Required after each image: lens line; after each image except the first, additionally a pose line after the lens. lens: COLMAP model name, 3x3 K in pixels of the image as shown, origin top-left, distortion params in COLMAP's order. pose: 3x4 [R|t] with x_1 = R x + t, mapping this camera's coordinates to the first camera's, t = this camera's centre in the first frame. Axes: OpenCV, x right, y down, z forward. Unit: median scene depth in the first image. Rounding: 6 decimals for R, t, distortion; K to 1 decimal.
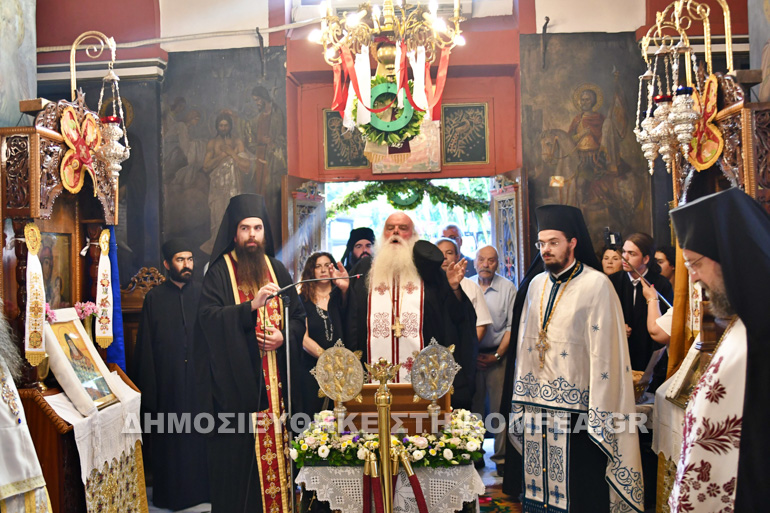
lens RADIAL K [[819.1, 0, 385.0], [0, 819.1, 256.5], [0, 0, 1]] dist [-0.078697, 0.007986]
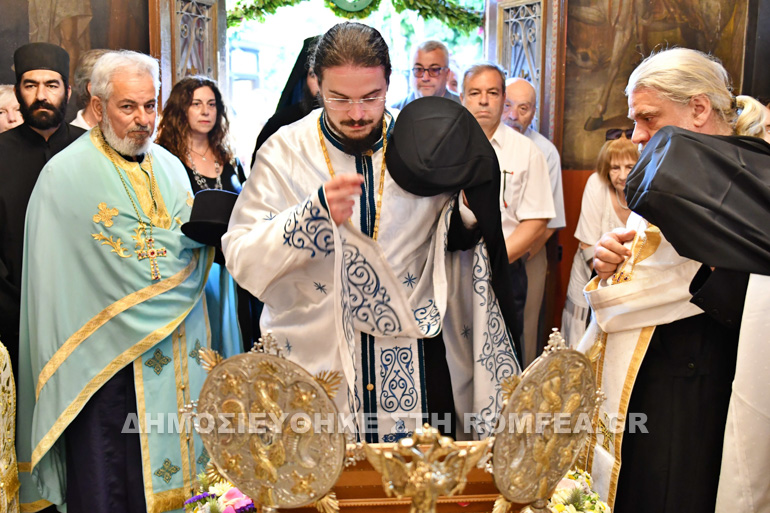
lens RADIAL K [[810.9, 0, 385.0], [0, 810.9, 256.5], [0, 0, 1]] dist [-0.087002, 0.030663]
pose [[0.992907, 0.012582, 0.118227, -0.023679], [-0.035302, 0.980739, 0.192104, 0.003564], [-0.113533, -0.194915, 0.974227, 0.379615]]
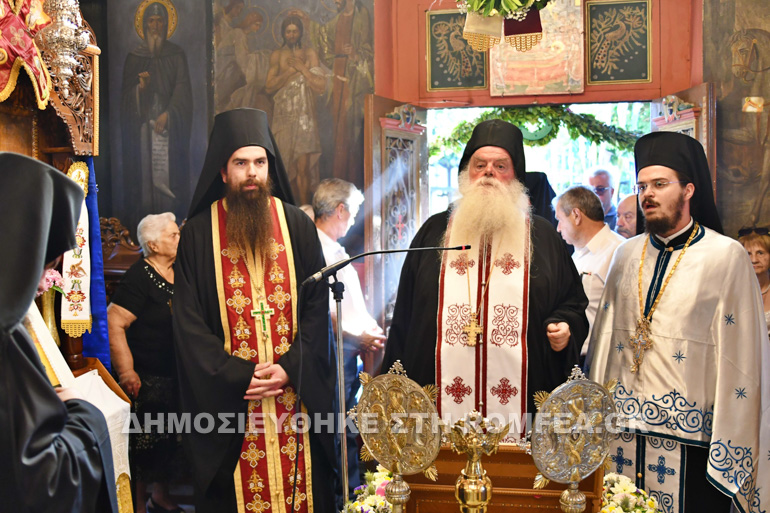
lens RADIAL K [[810.9, 0, 385.0], [0, 810.9, 256.5], [0, 0, 1]] dist [-0.087002, 0.030663]
pose [[0.986458, 0.024751, -0.162136, 0.013577], [-0.014379, 0.997792, 0.064841, -0.002186], [0.163383, -0.061631, 0.984636, 0.265902]]
